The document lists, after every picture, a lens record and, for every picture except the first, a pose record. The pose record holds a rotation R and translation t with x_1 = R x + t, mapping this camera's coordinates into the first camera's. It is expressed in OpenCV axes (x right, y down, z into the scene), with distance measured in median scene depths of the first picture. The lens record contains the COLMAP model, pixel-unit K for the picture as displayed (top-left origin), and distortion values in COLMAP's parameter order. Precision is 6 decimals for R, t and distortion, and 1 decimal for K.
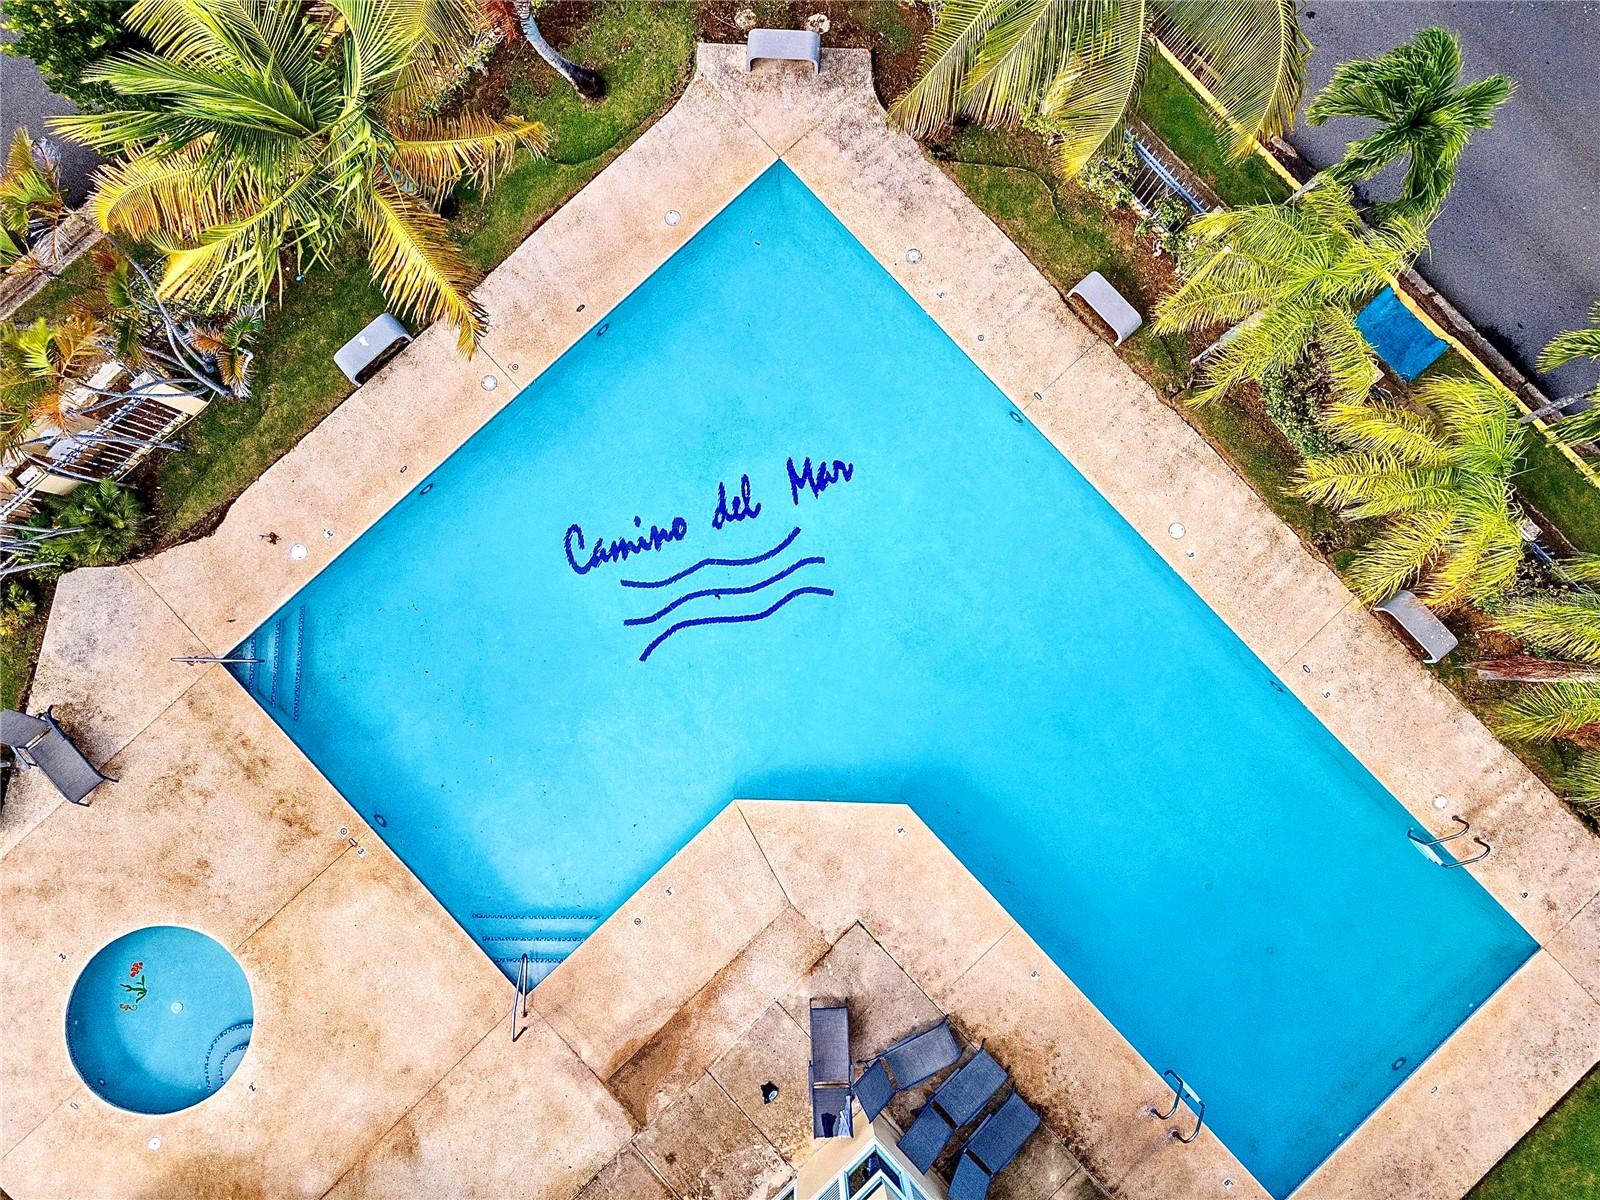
lens RADIAL K [[1122.6, 0, 811.8], [0, 1122.6, 591.9], [0, 0, 1]] dist [0.022629, -0.002136]
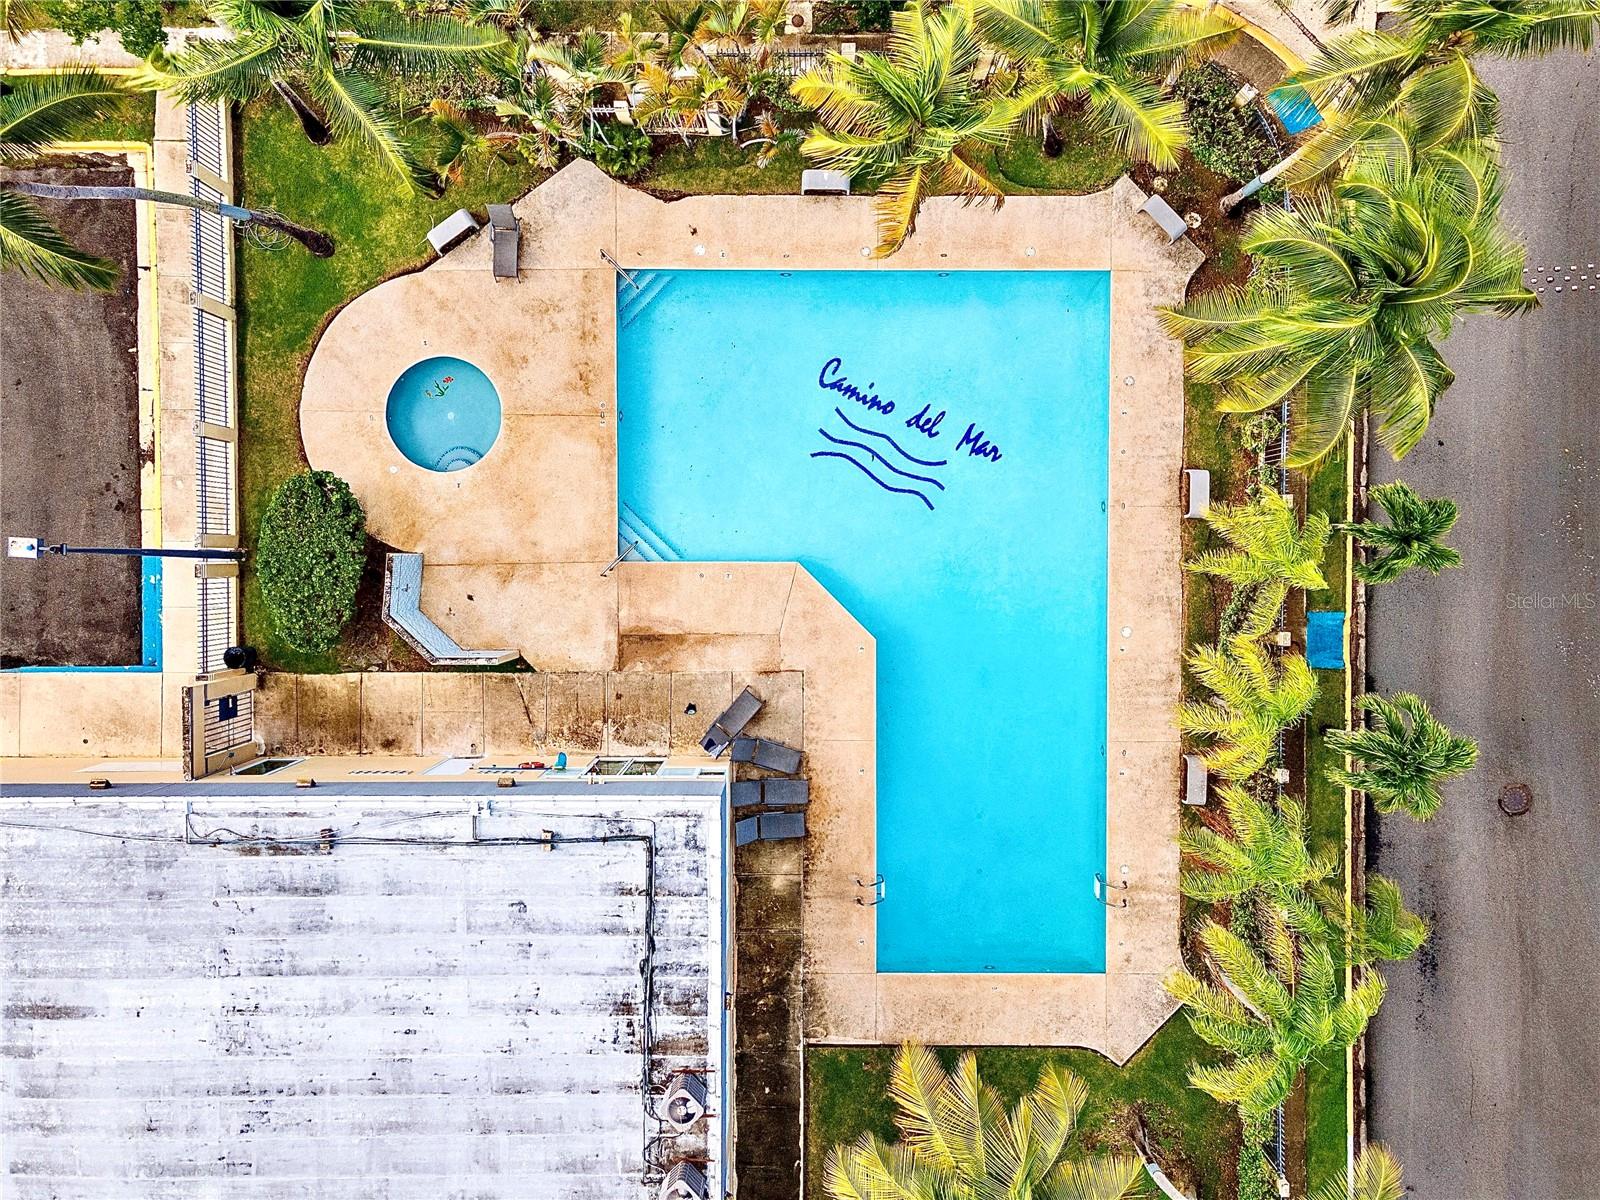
lens RADIAL K [[1122.6, 0, 801.9], [0, 1122.6, 593.6], [0, 0, 1]] dist [0.022629, -0.002136]
pose [[0.728709, 0.684800, 0.005744, -0.042731], [-0.682735, 0.725807, 0.084125, 0.079948], [0.053440, -0.065224, 0.996439, -0.544969]]
